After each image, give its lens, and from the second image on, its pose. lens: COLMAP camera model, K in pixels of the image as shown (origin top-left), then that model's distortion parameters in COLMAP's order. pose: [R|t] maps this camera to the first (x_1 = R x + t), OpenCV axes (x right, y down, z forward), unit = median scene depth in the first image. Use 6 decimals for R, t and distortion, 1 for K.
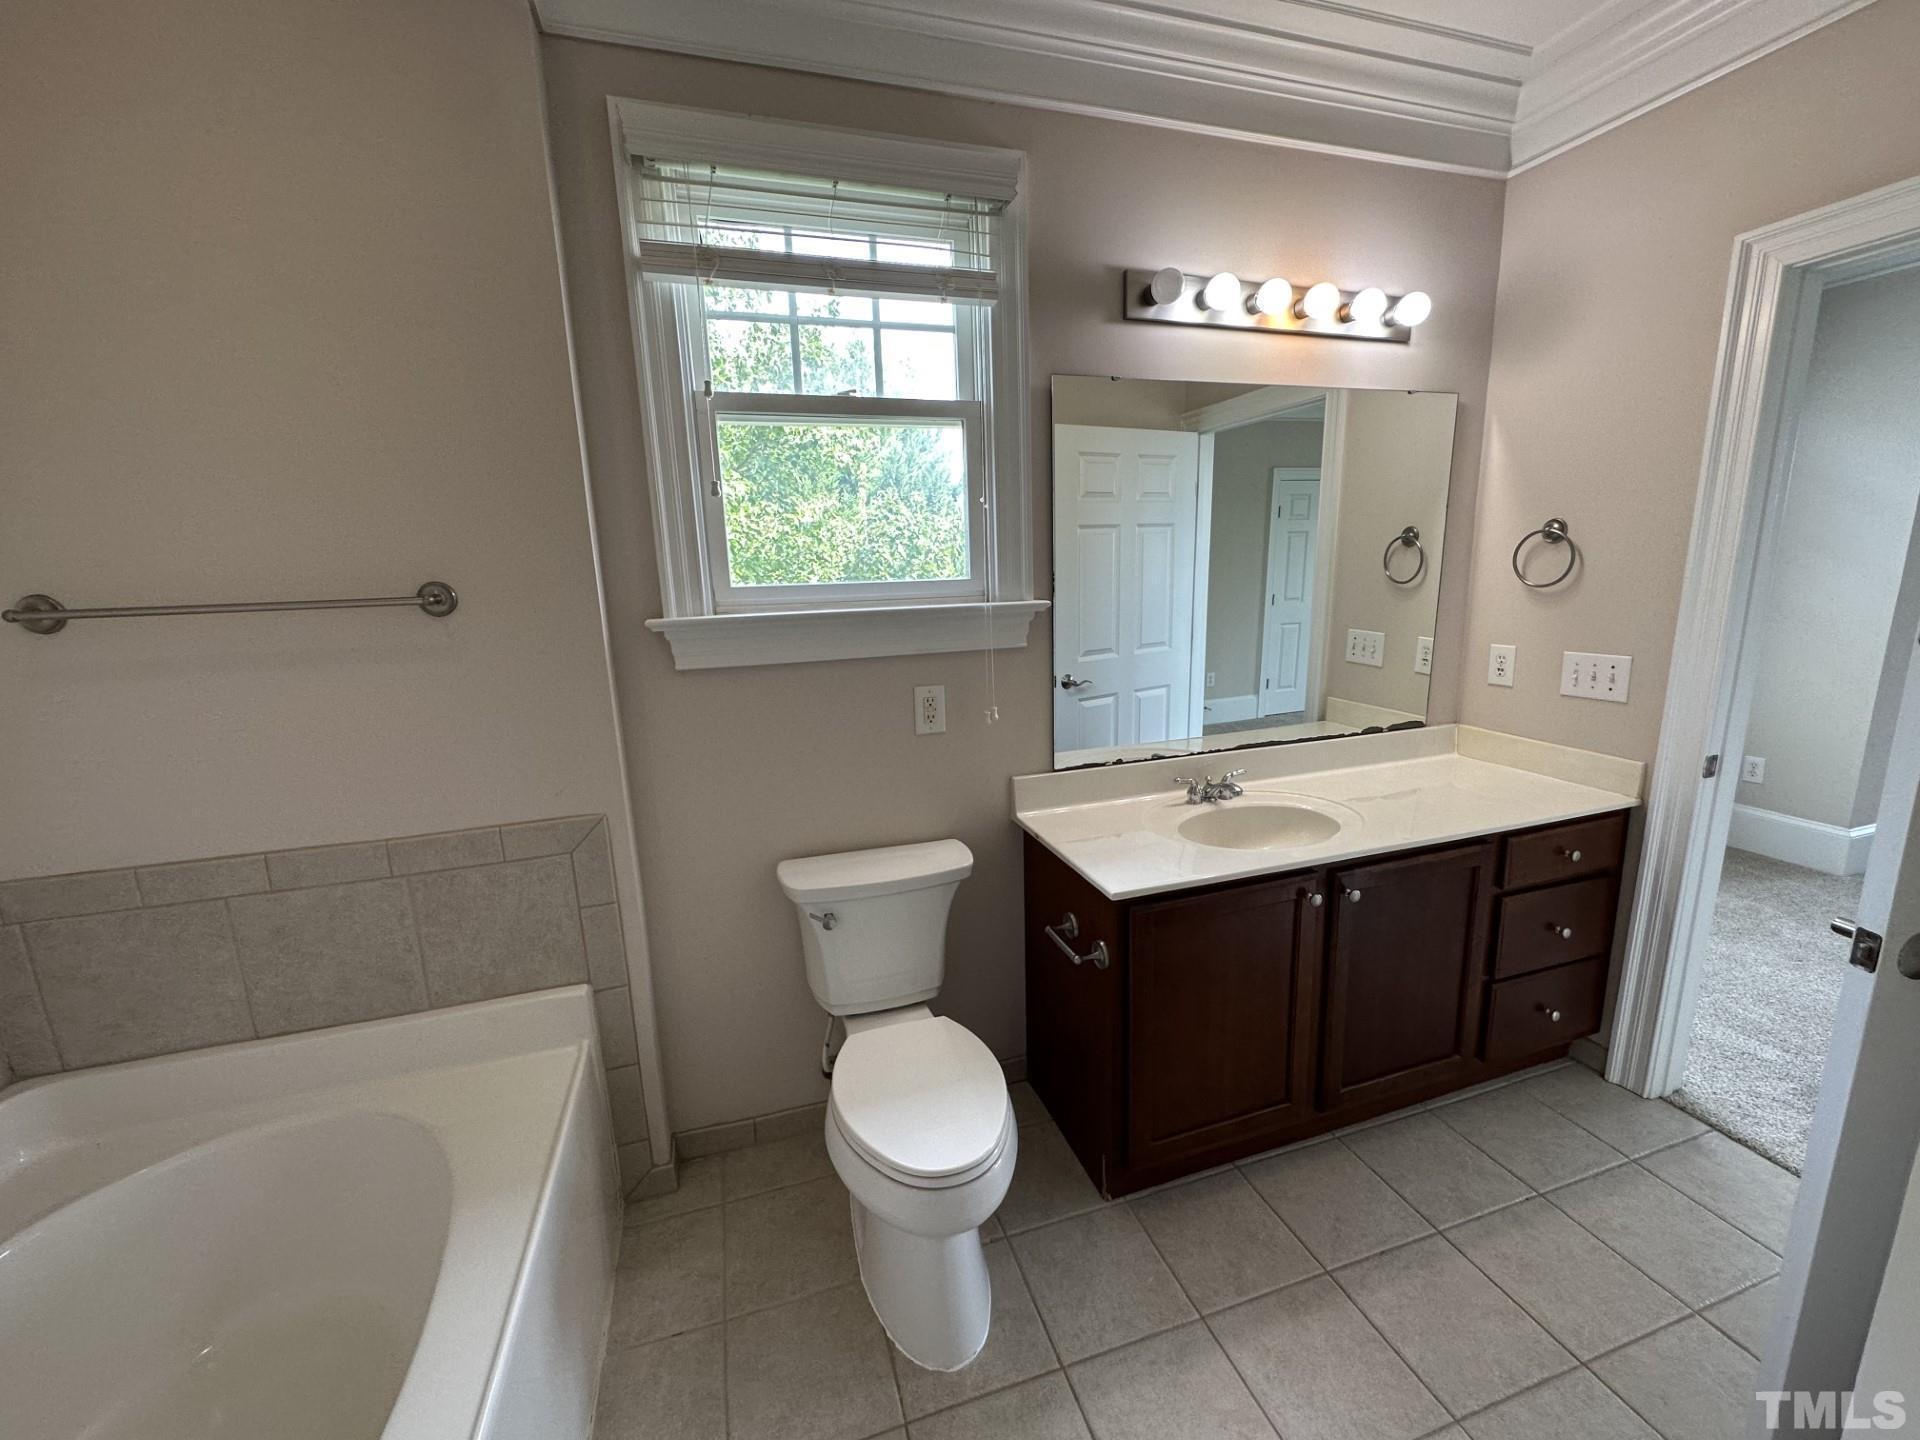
lens RADIAL K [[773.6, 0, 960.0], [0, 773.6, 720.0], [0, 0, 1]] dist [-0.001622, -0.000259]
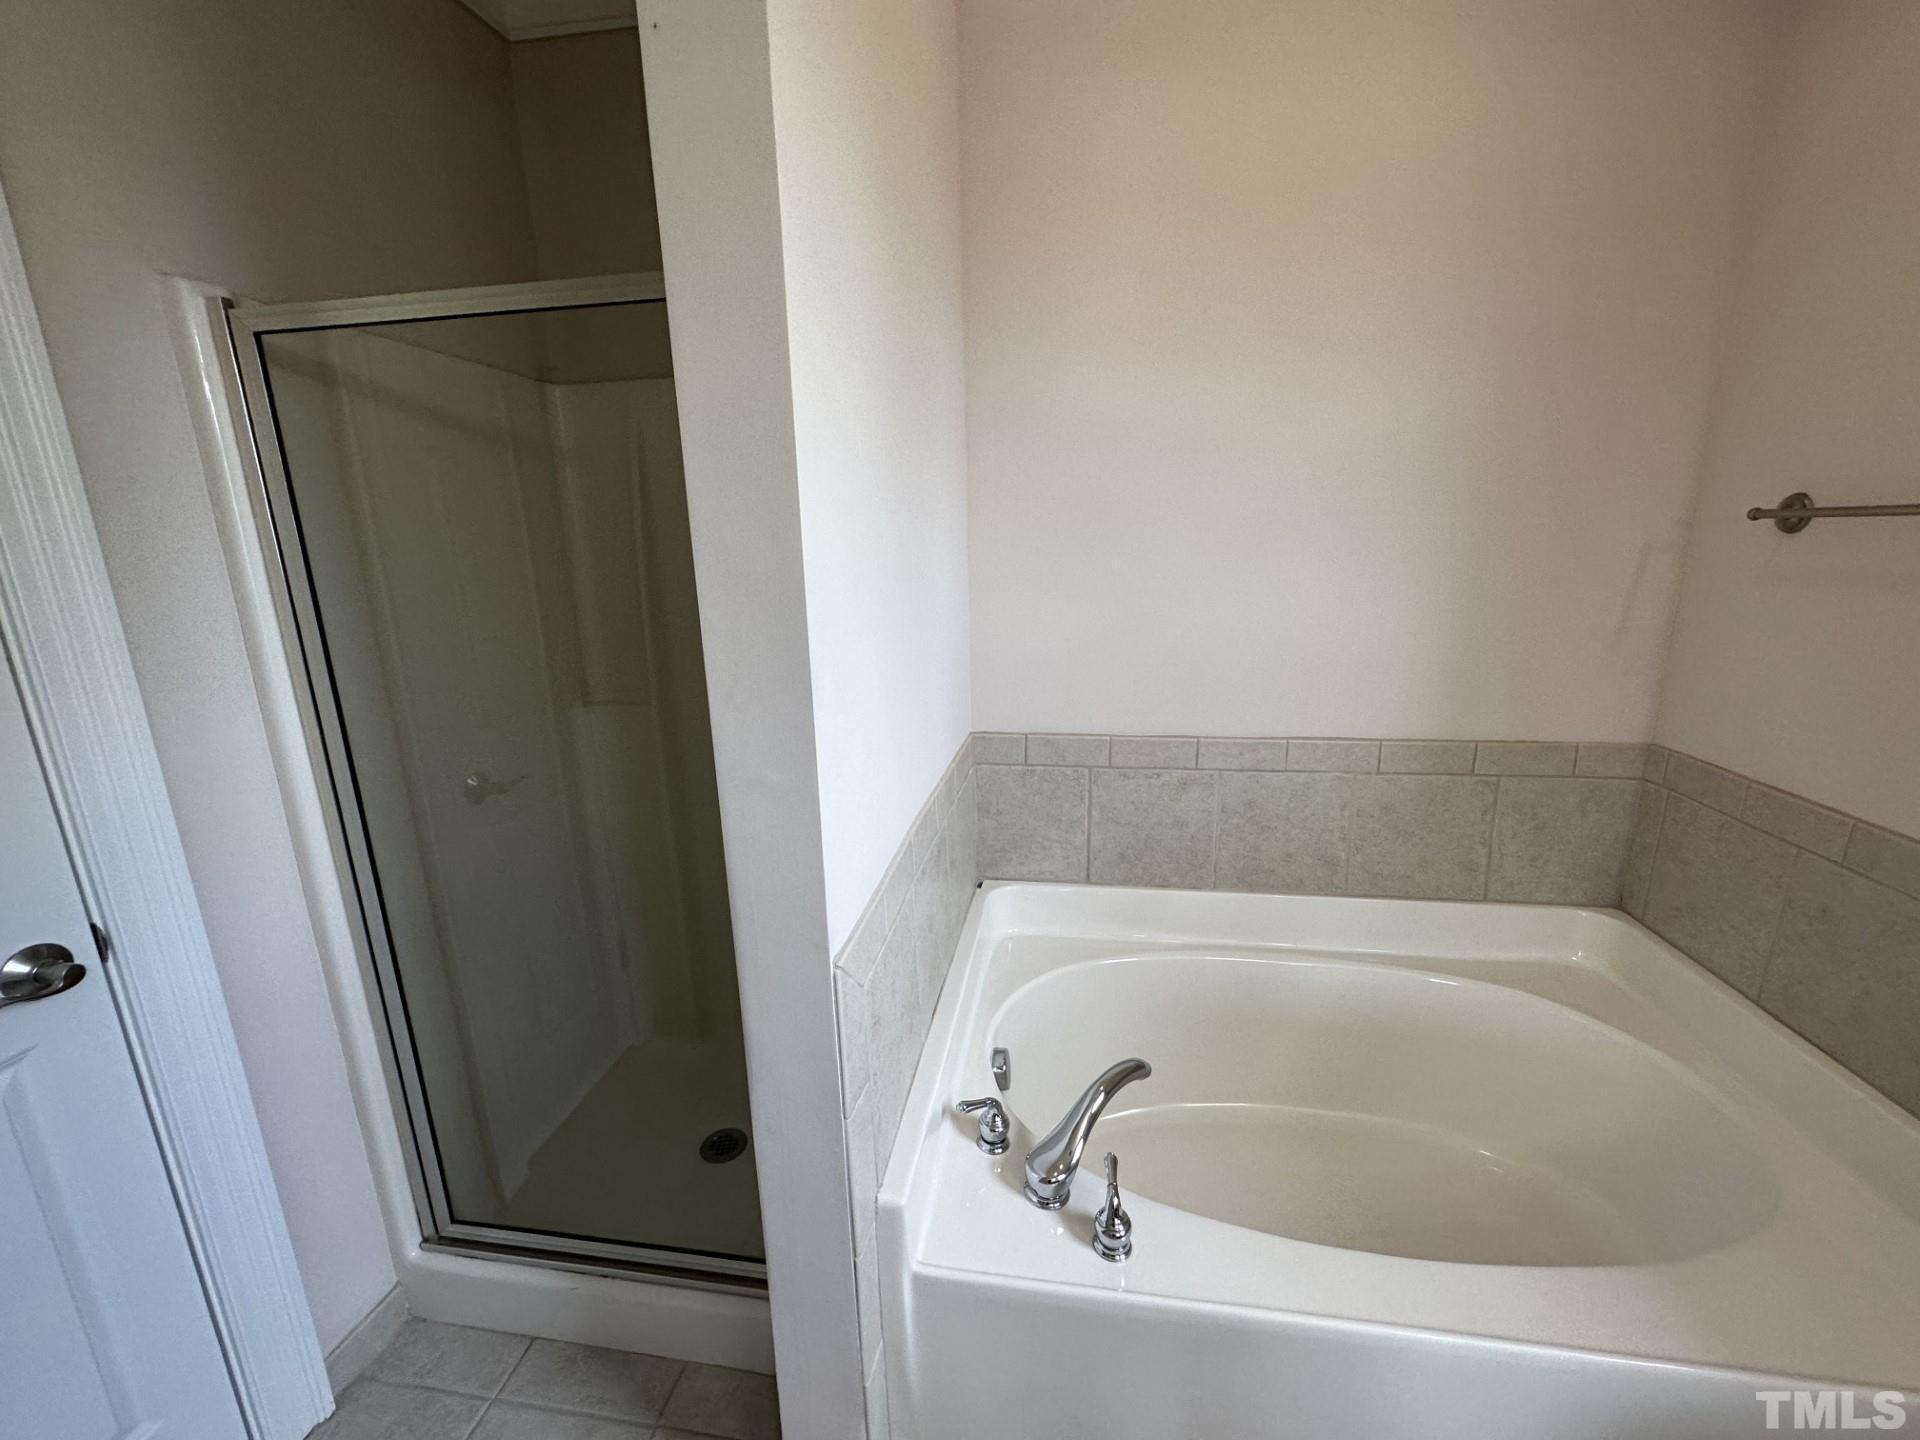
lens RADIAL K [[773.6, 0, 960.0], [0, 773.6, 720.0], [0, 0, 1]] dist [-0.001622, -0.000259]
pose [[-0.442370, 0.251431, -0.860867, 0.193403], [-0.142644, 0.927952, 0.344323, -0.072342], [0.885416, 0.275115, -0.374633, 0.463934]]
